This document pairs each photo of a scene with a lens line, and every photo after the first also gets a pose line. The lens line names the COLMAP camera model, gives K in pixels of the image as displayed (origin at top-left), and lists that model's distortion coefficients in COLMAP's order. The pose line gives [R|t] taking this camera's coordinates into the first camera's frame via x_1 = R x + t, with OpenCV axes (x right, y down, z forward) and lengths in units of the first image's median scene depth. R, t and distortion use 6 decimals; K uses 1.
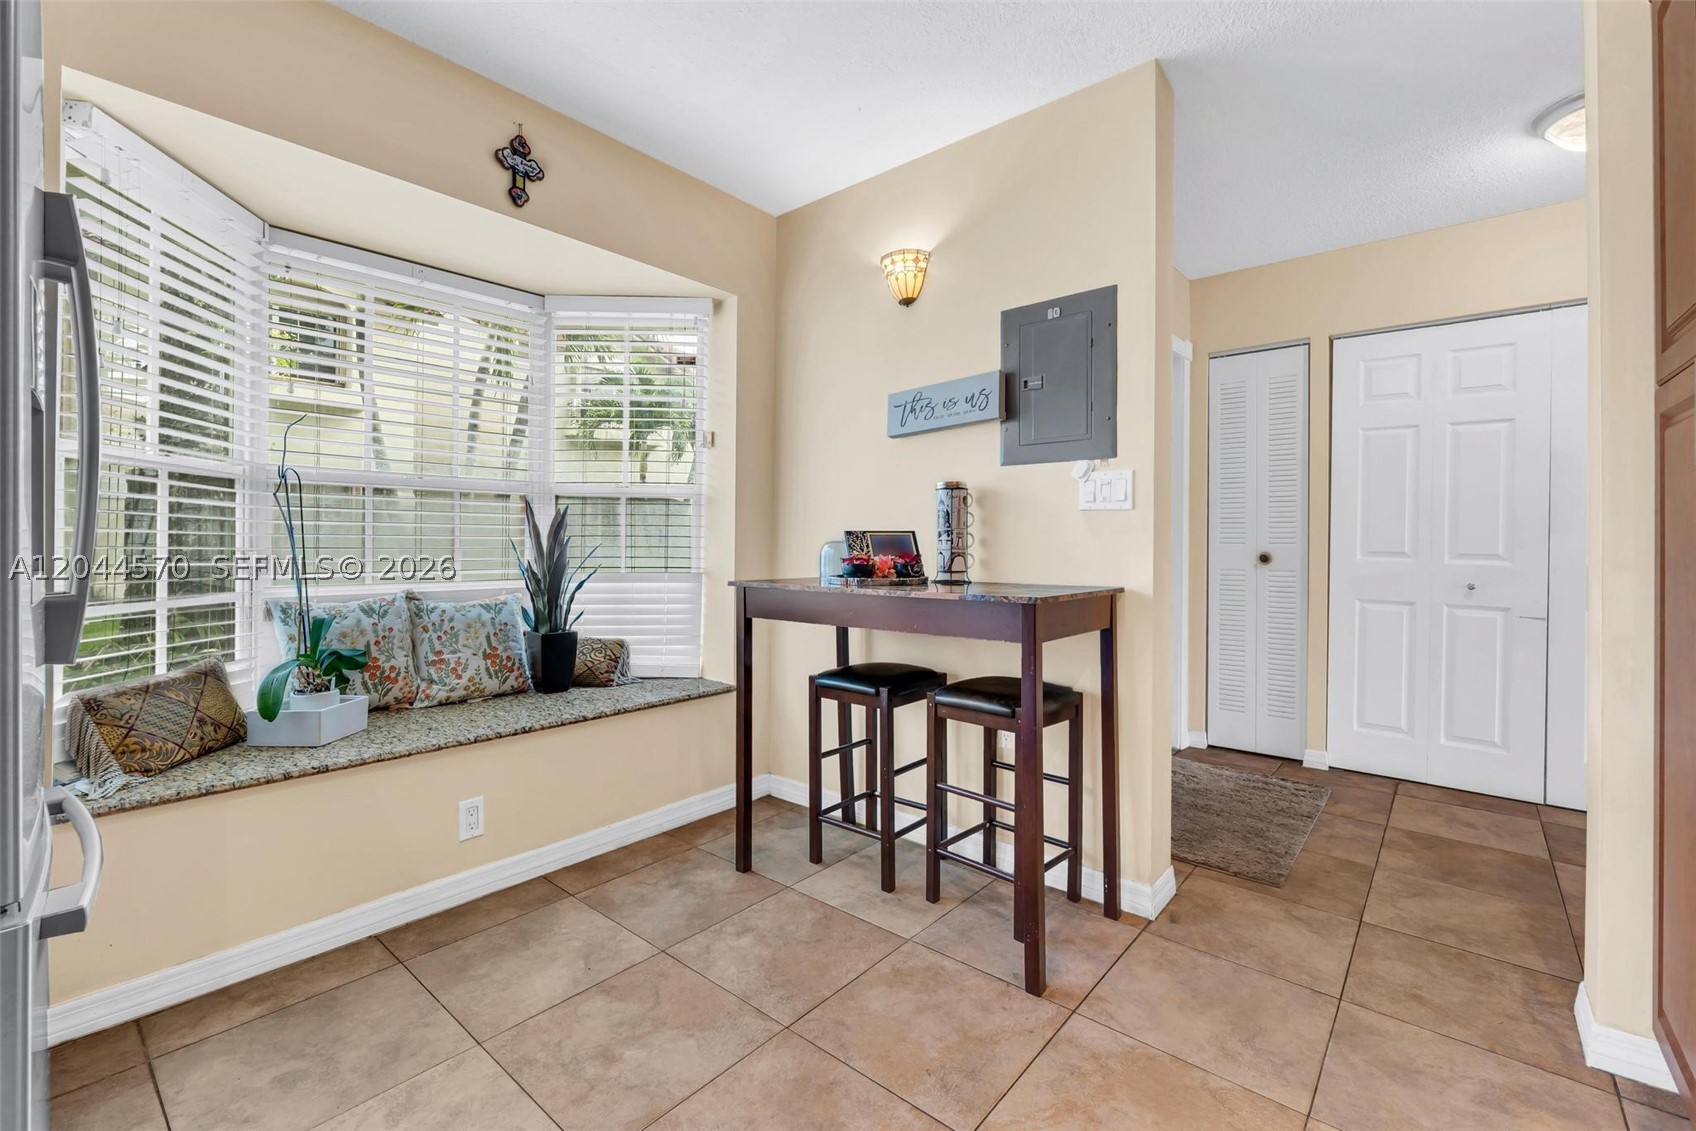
lens RADIAL K [[720.2, 0, 881.1], [0, 720.2, 546.1], [0, 0, 1]] dist [-0.003598, -0.000277]
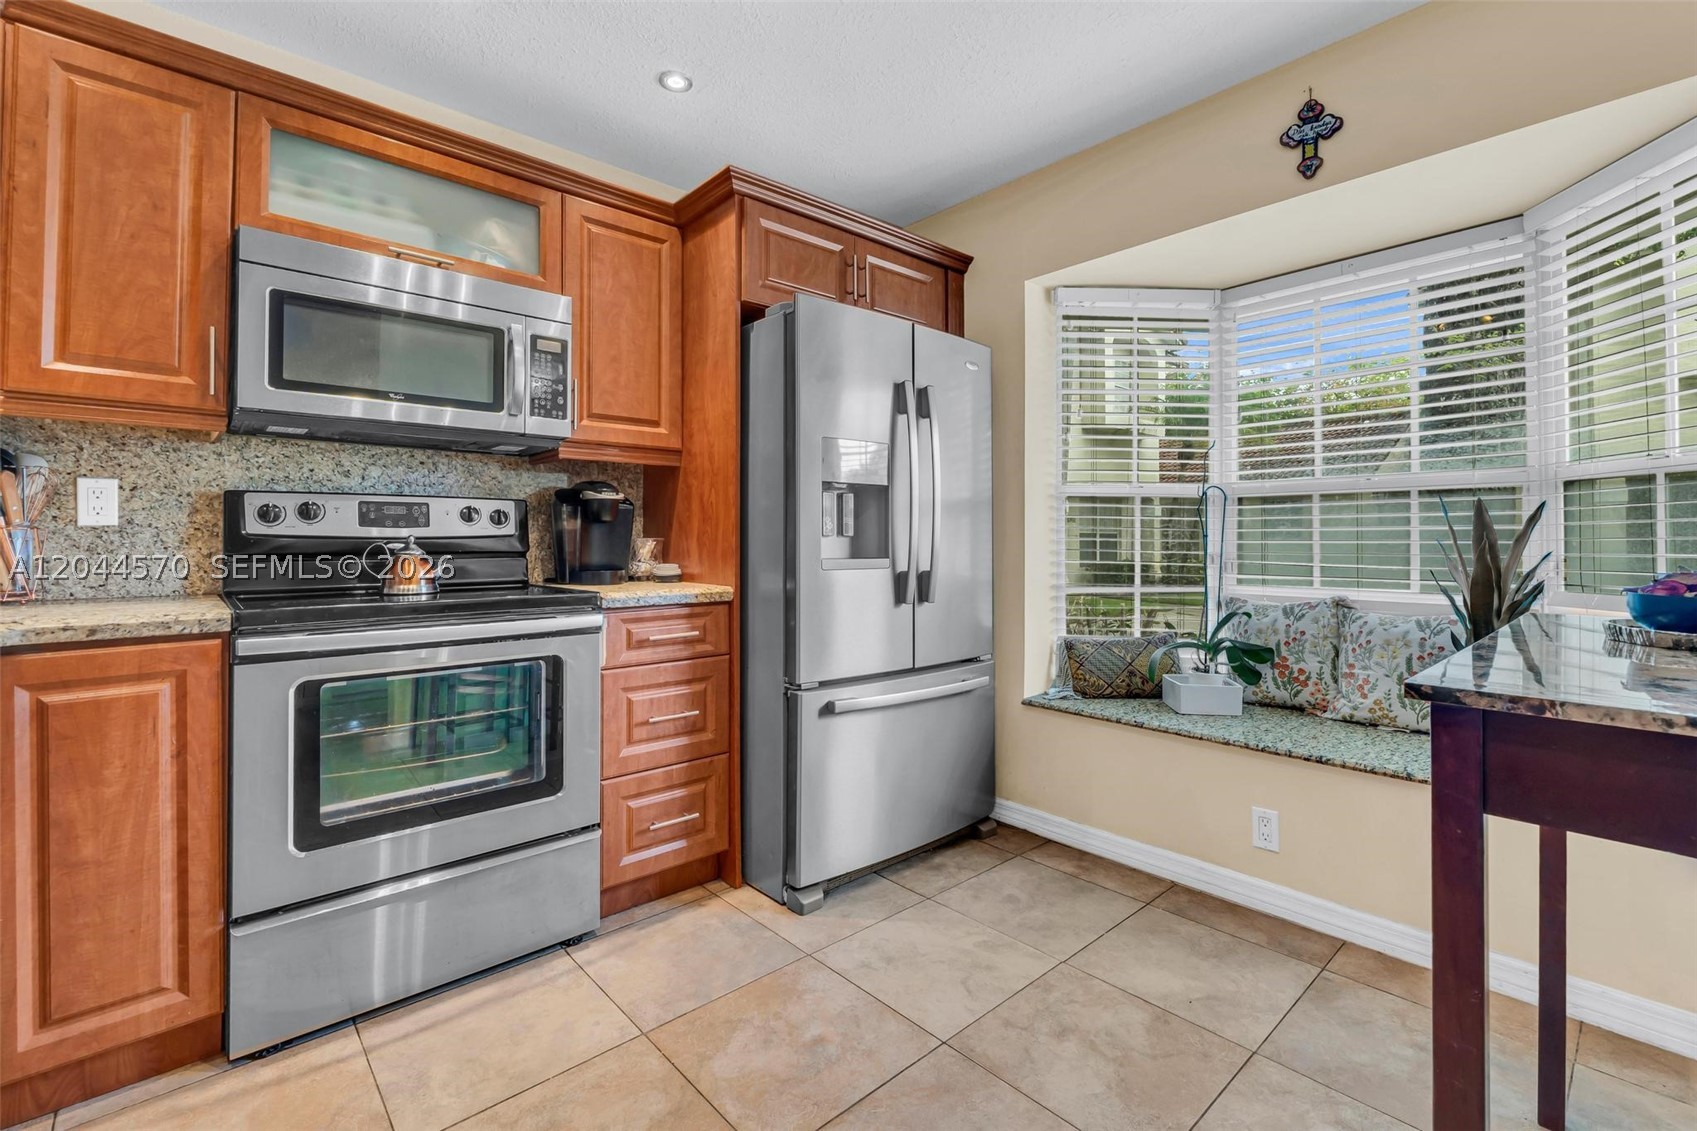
lens RADIAL K [[720.6, 0, 822.7], [0, 720.6, 534.2], [0, 0, 1]] dist [-0.003598, -0.000277]
pose [[-0.167328, -0.021522, -0.985666, 0.450896], [-0.009679, 0.999749, -0.020187, 0.002969], [0.985854, 0.006163, -0.167494, 0.506962]]
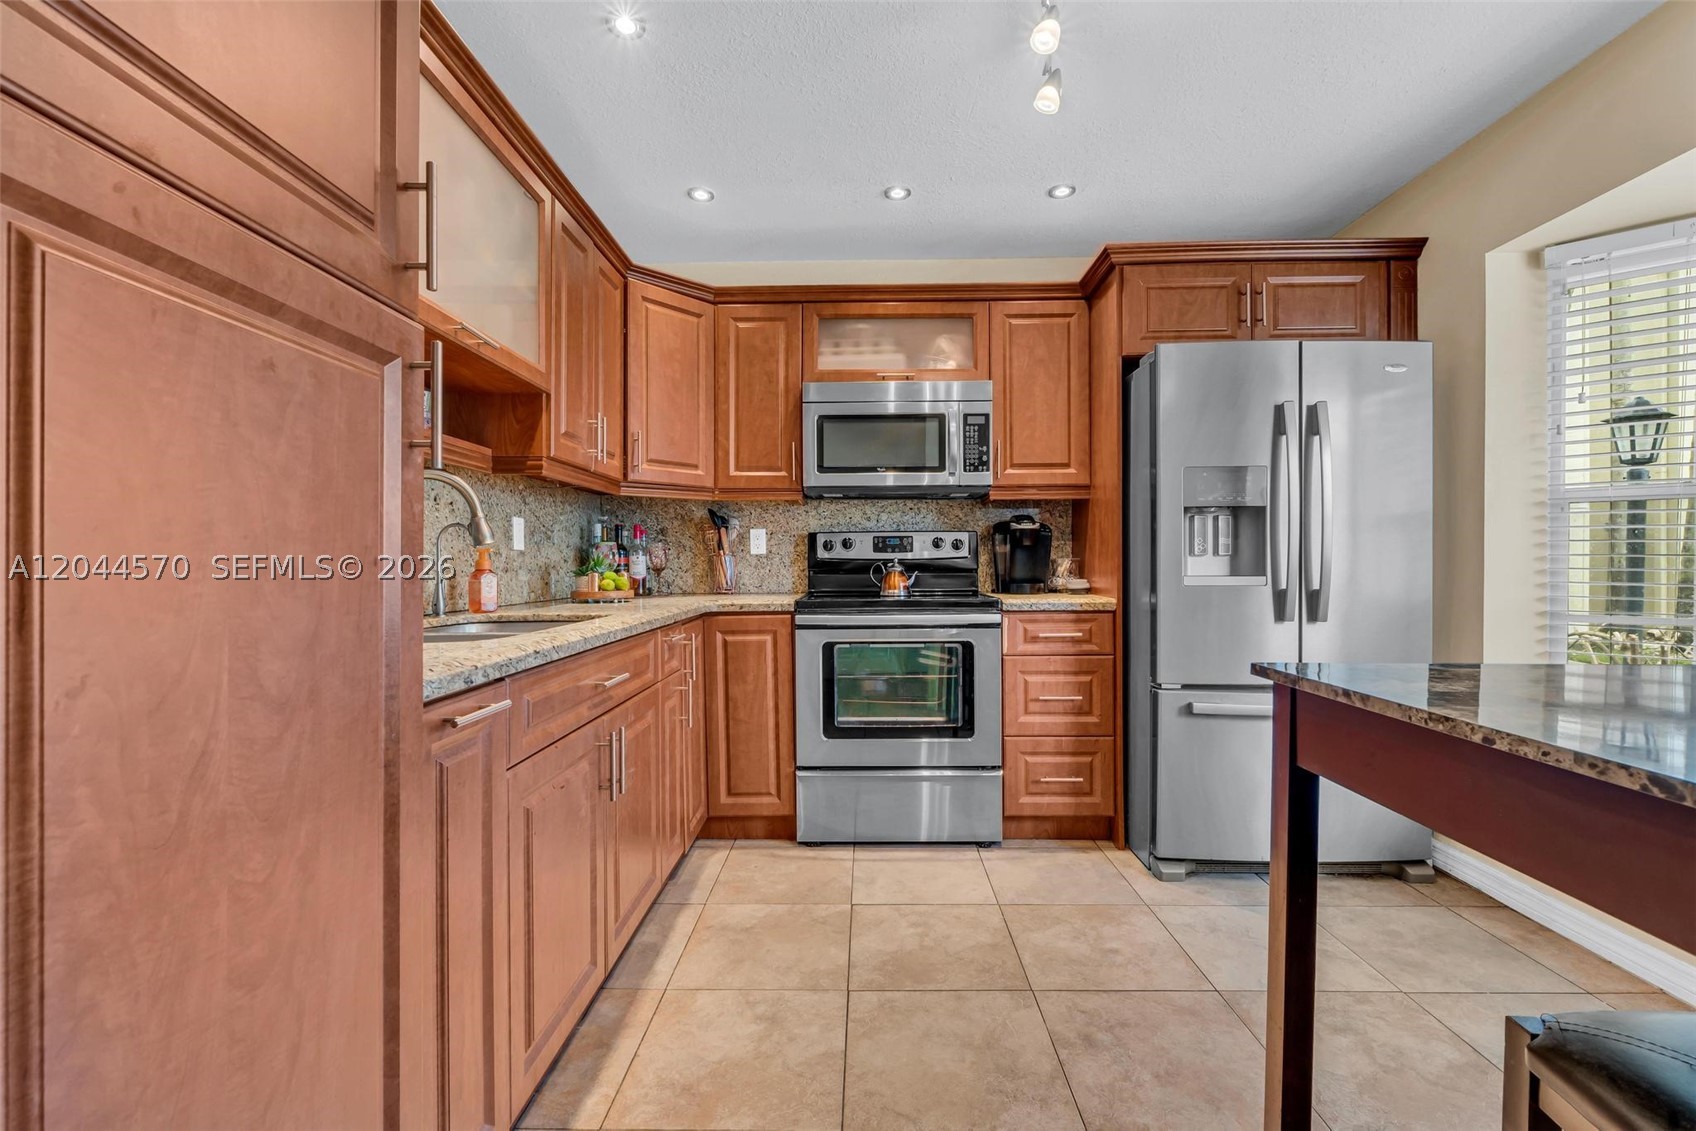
lens RADIAL K [[720.2, 0, 866.5], [0, 720.2, 574.9], [0, 0, 1]] dist [-0.003598, -0.000277]
pose [[-0.788049, 0.004176, -0.615599, 0.539446], [-0.008844, 0.999797, 0.018104, -0.000217], [0.615549, 0.019711, -0.787852, 0.878616]]
